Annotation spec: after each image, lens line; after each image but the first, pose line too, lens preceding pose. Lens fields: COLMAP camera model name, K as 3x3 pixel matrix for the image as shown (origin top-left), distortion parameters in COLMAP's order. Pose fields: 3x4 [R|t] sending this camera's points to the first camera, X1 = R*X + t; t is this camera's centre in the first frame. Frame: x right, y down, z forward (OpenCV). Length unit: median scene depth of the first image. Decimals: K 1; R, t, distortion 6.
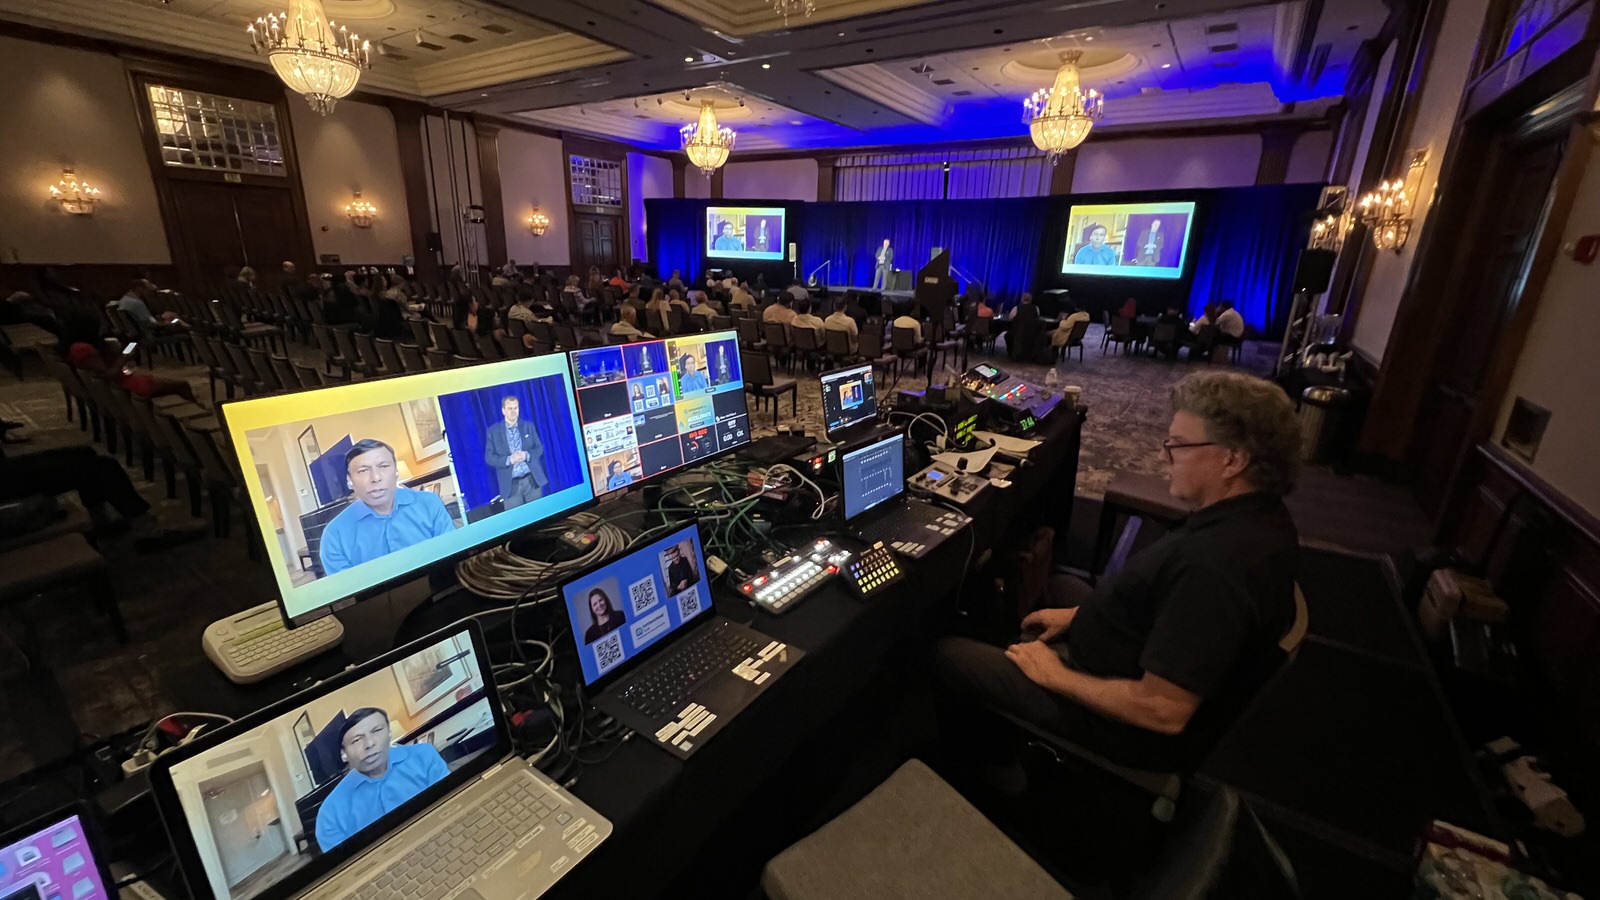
lens RADIAL K [[637.4, 0, 800.0], [0, 637.4, 450.0], [0, 0, 1]] dist [-0.001853, -0.000030]
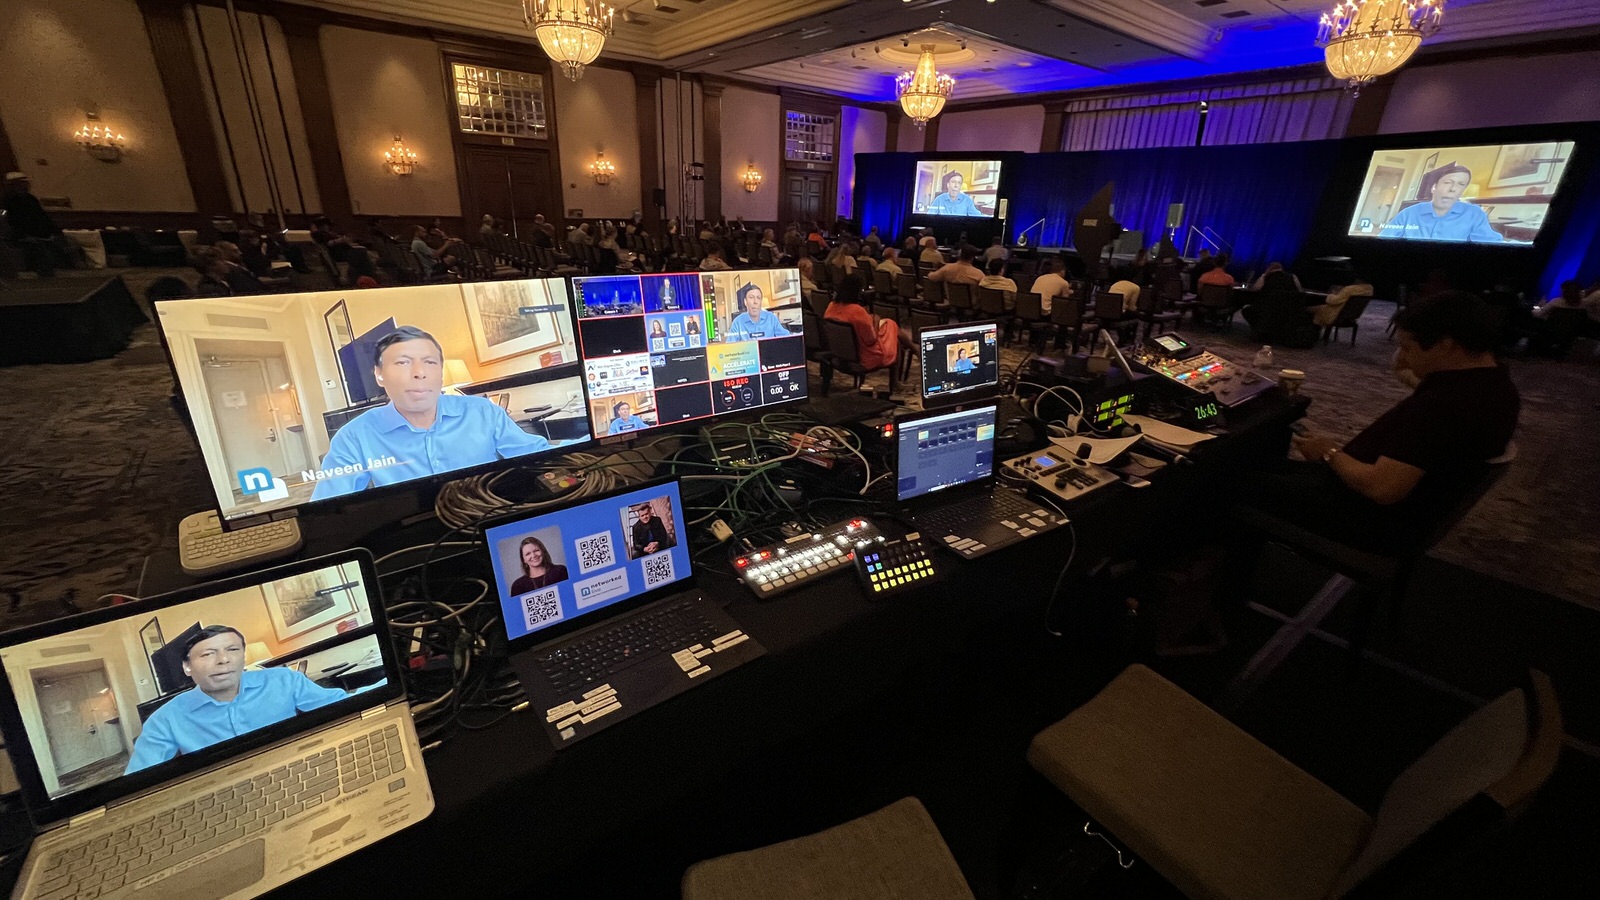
lens RADIAL K [[637.4, 0, 800.0], [0, 637.4, 450.0], [0, 0, 1]] dist [-0.001853, -0.000030]
pose [[0.950687, 0.112418, -0.289063, 0.120832], [-0.095544, 0.992826, 0.071885, -0.002818], [0.295070, -0.040722, 0.954607, 0.106560]]
